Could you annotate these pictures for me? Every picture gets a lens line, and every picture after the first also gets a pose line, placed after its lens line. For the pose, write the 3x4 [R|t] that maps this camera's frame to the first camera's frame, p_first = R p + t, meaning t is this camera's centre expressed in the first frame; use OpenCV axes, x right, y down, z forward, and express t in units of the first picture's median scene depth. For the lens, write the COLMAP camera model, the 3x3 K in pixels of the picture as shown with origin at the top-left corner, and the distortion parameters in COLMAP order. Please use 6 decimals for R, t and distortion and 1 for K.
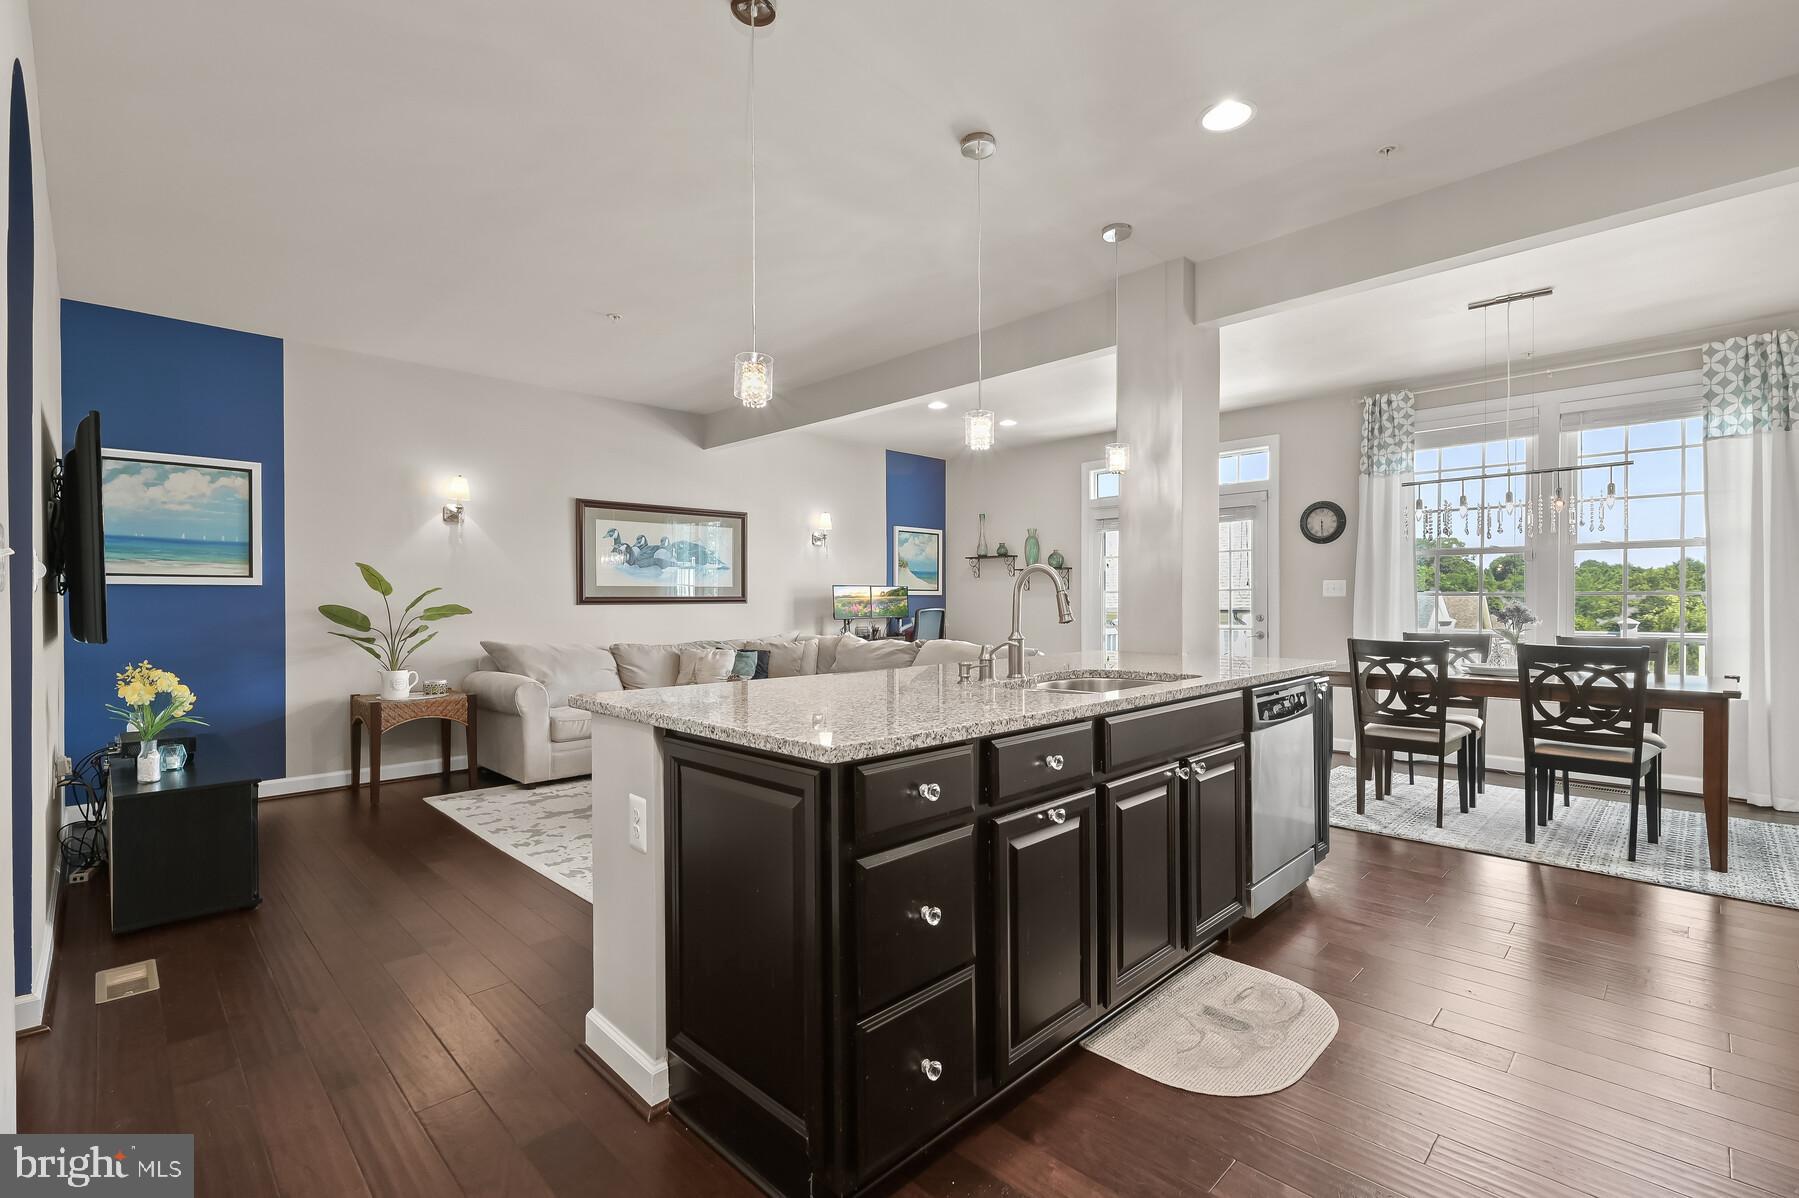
lens RADIAL K [[805.4, 0, 901.7], [0, 805.4, 602.8], [0, 0, 1]] dist [-0.002901, 0.000231]
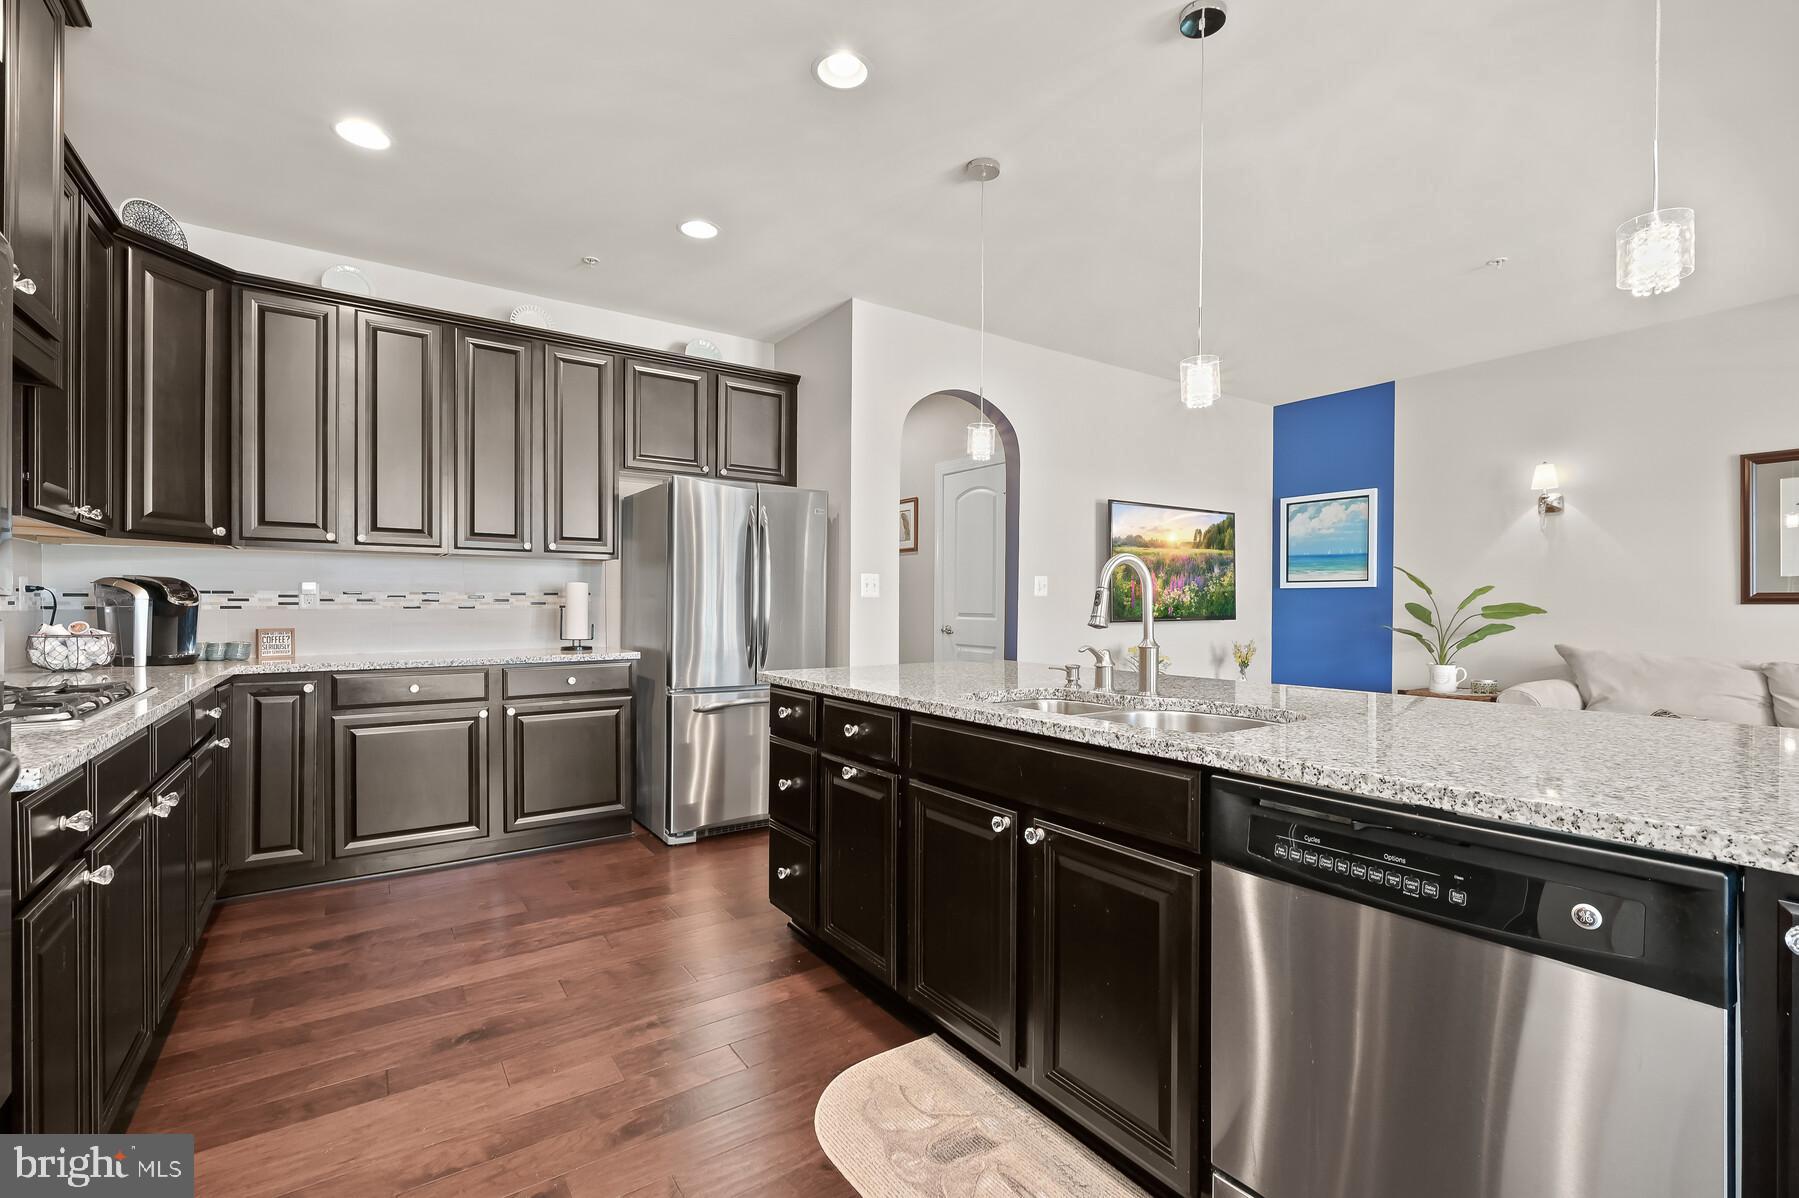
lens RADIAL K [[805.4, 0, 905.6], [0, 805.4, 600.4], [0, 0, 1]] dist [-0.002901, 0.000231]
pose [[-0.185507, 0.000440, -0.982643, 0.456895], [0.000262, 1.000000, 0.000399, -0.001350], [0.982643, -0.000183, -0.185507, 0.428022]]
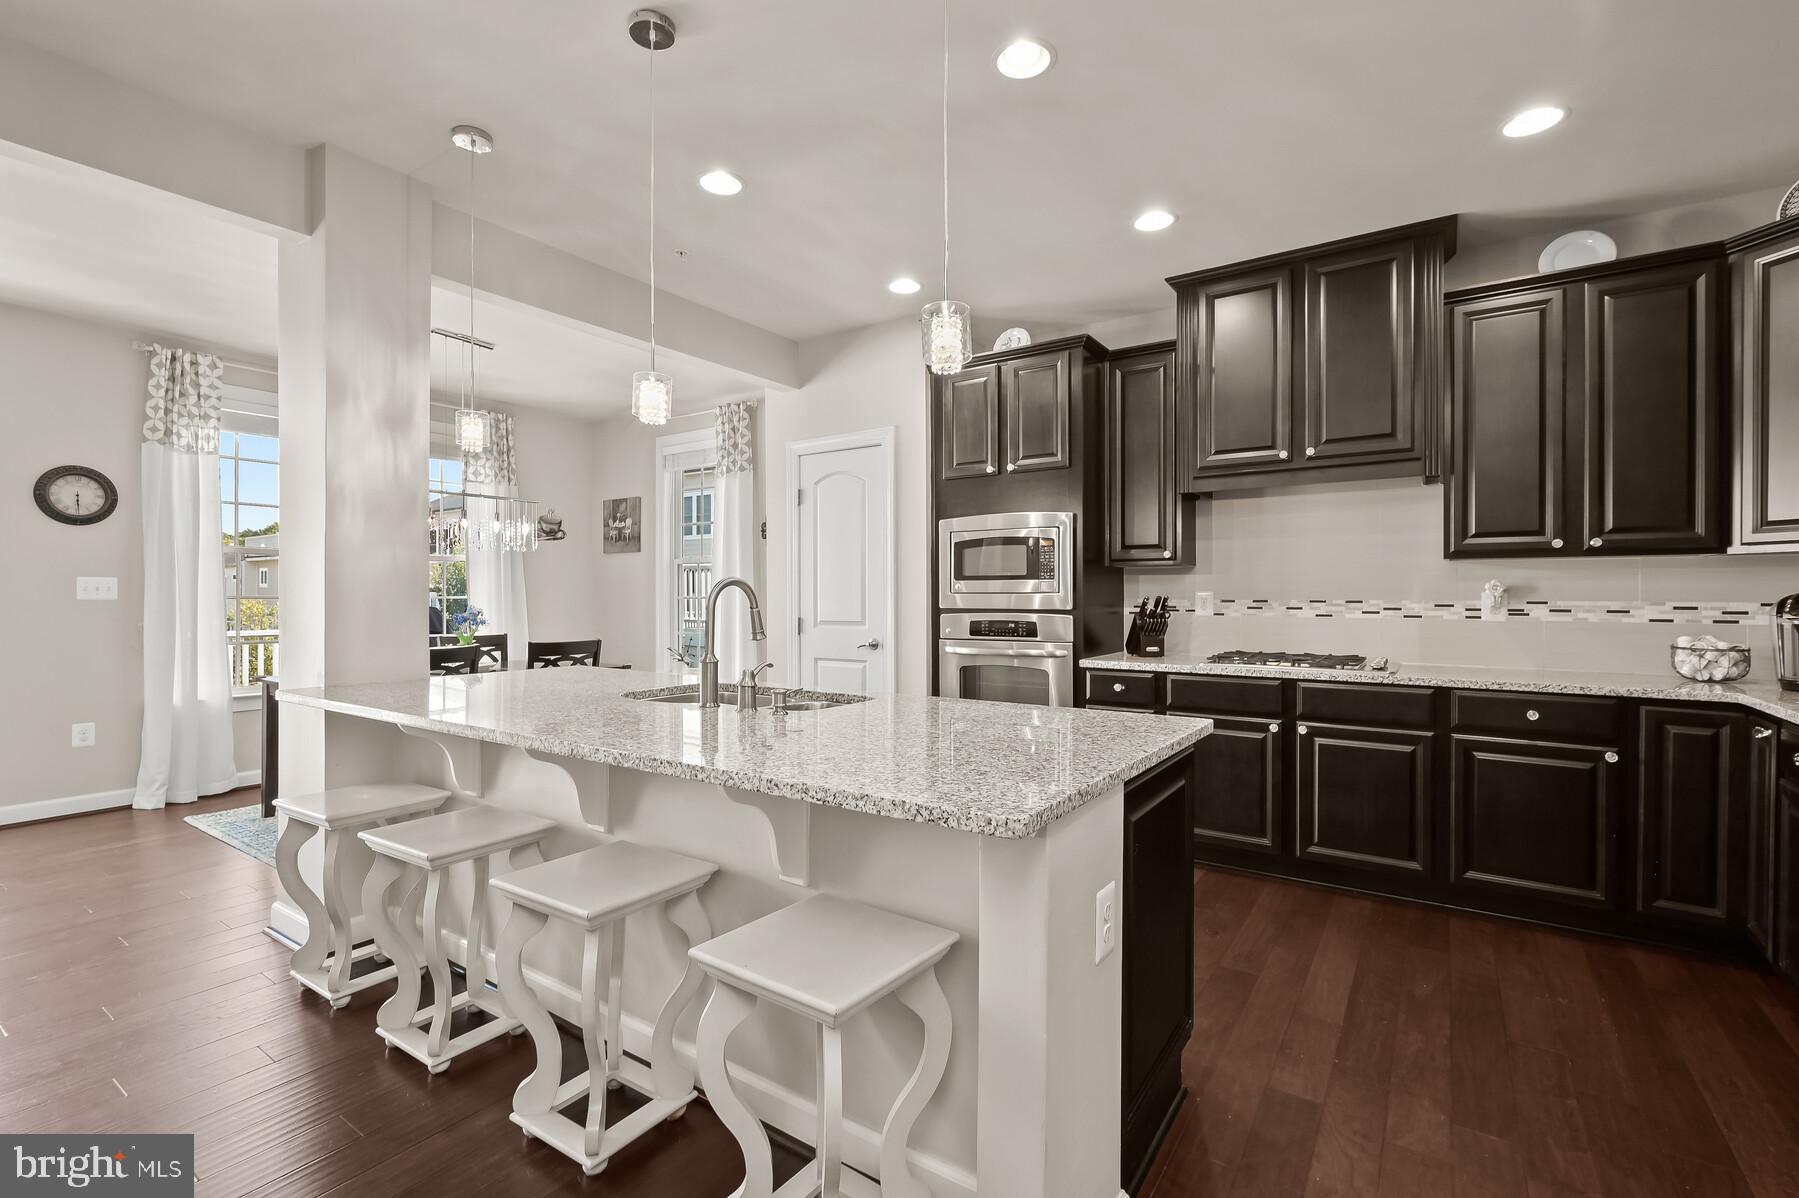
lens RADIAL K [[805.4, 0, 901.8], [0, 805.4, 597.9], [0, 0, 1]] dist [-0.002901, 0.000231]
pose [[-0.182800, 0.001409, 0.983149, -0.337936], [-0.002692, 0.999995, -0.001934, -0.010052], [-0.983146, -0.003000, -0.182795, 0.439987]]
